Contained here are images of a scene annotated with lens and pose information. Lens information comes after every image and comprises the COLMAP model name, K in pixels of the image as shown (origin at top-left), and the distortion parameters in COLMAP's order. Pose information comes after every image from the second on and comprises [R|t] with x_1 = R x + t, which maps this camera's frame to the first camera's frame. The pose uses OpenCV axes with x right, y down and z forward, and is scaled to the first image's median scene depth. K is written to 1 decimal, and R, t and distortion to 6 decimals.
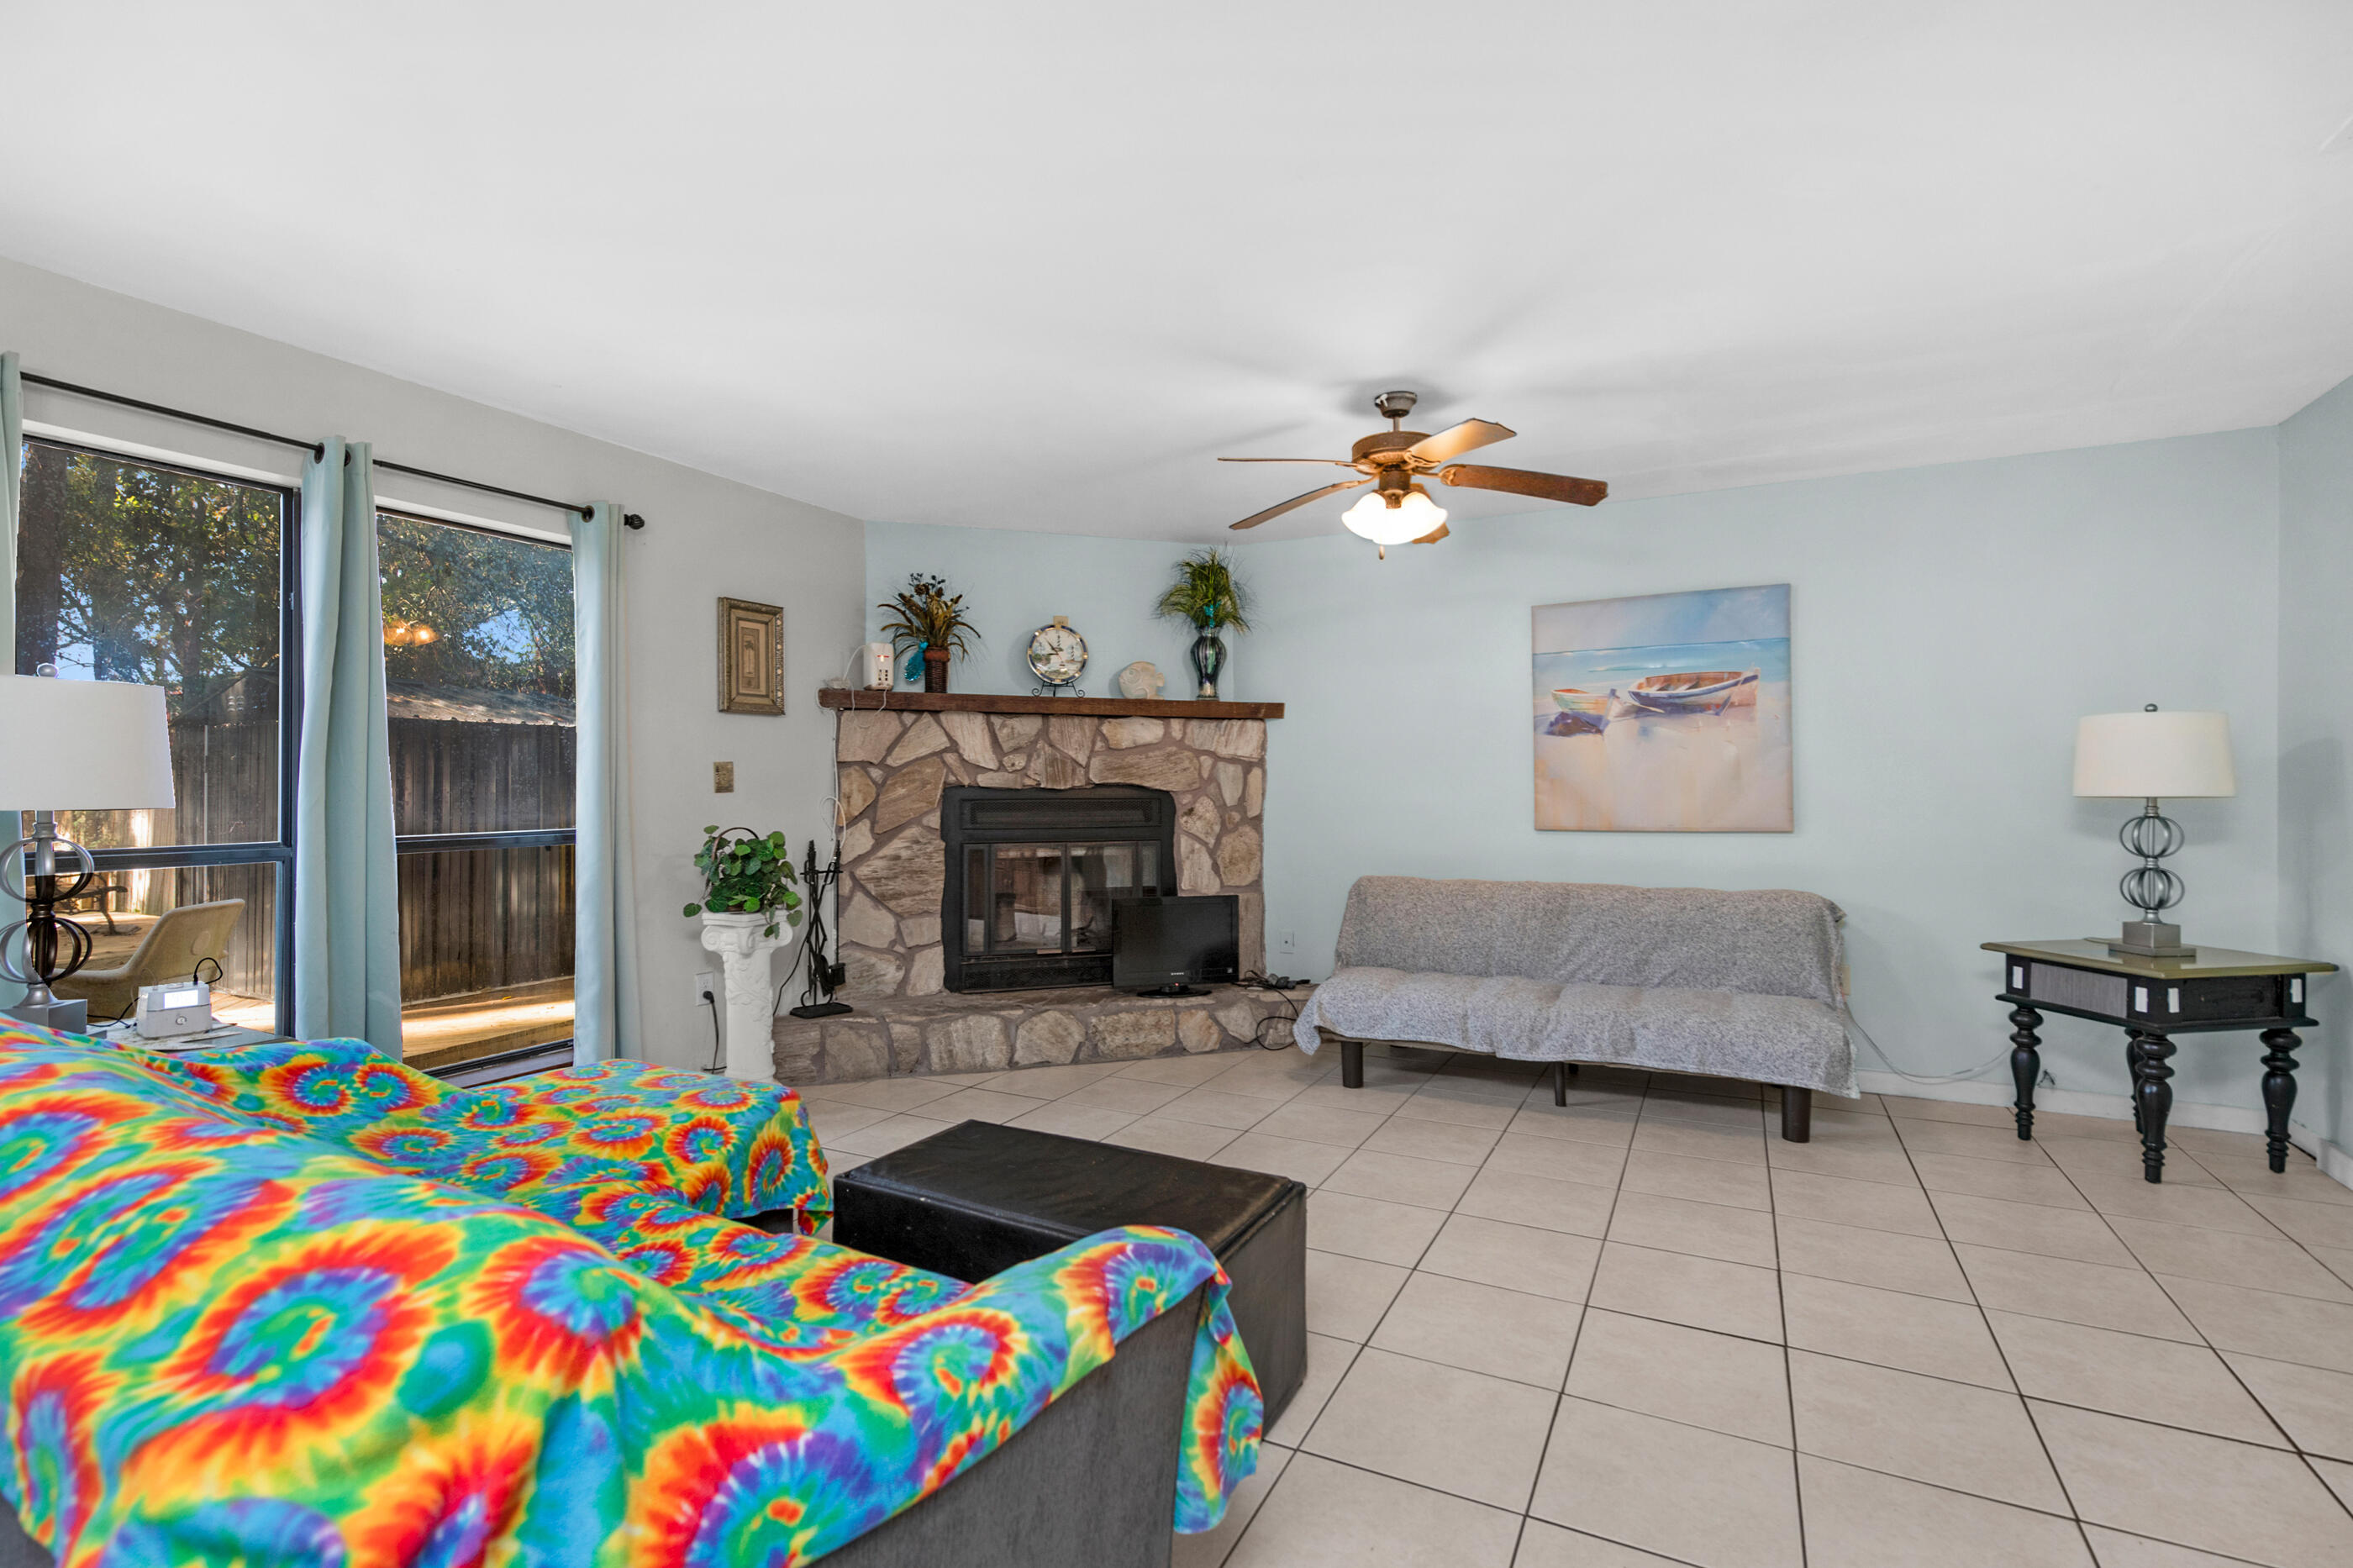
lens RADIAL K [[1063.2, 0, 1186.1], [0, 1063.2, 783.0], [0, 0, 1]] dist [0.006566, -0.001964]
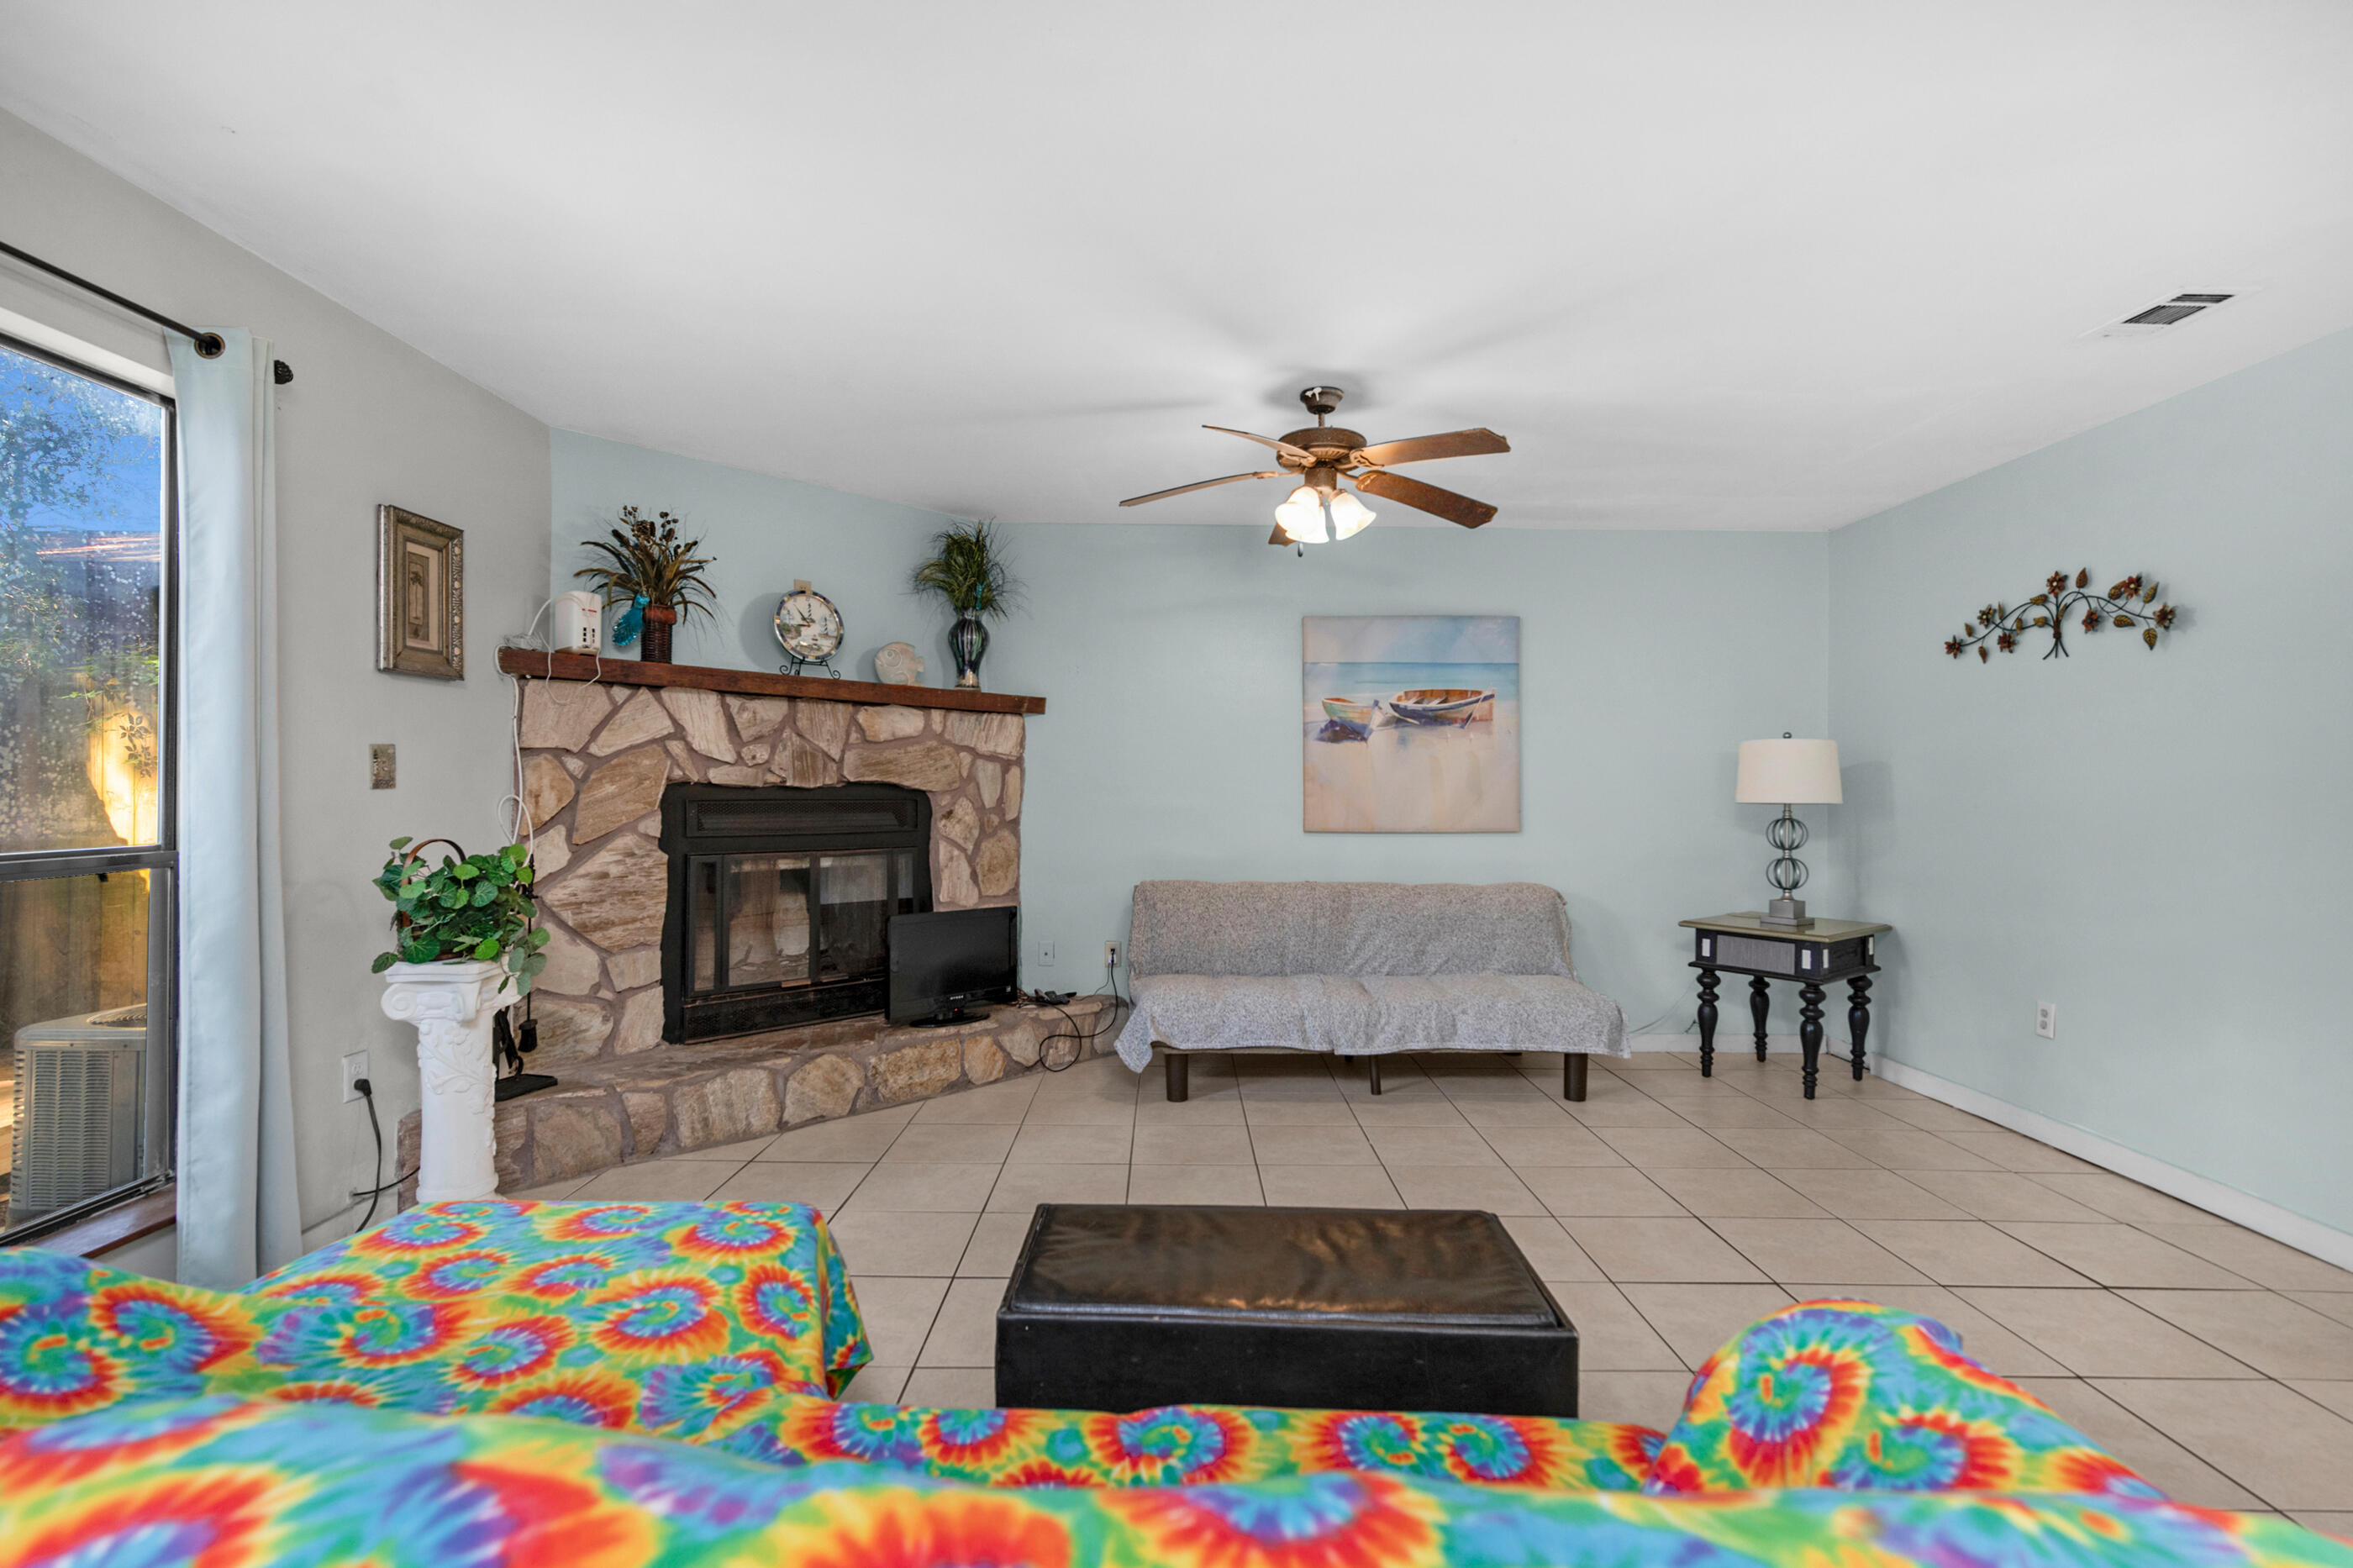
lens RADIAL K [[1063.2, 0, 1173.2], [0, 1063.2, 787.4], [0, 0, 1]] dist [0.006566, -0.001964]
pose [[0.889671, 0.010619, 0.456479, -0.292823], [-0.012603, 0.999920, 0.001303, 0.000939], [-0.456428, -0.006912, 0.889733, 0.150499]]
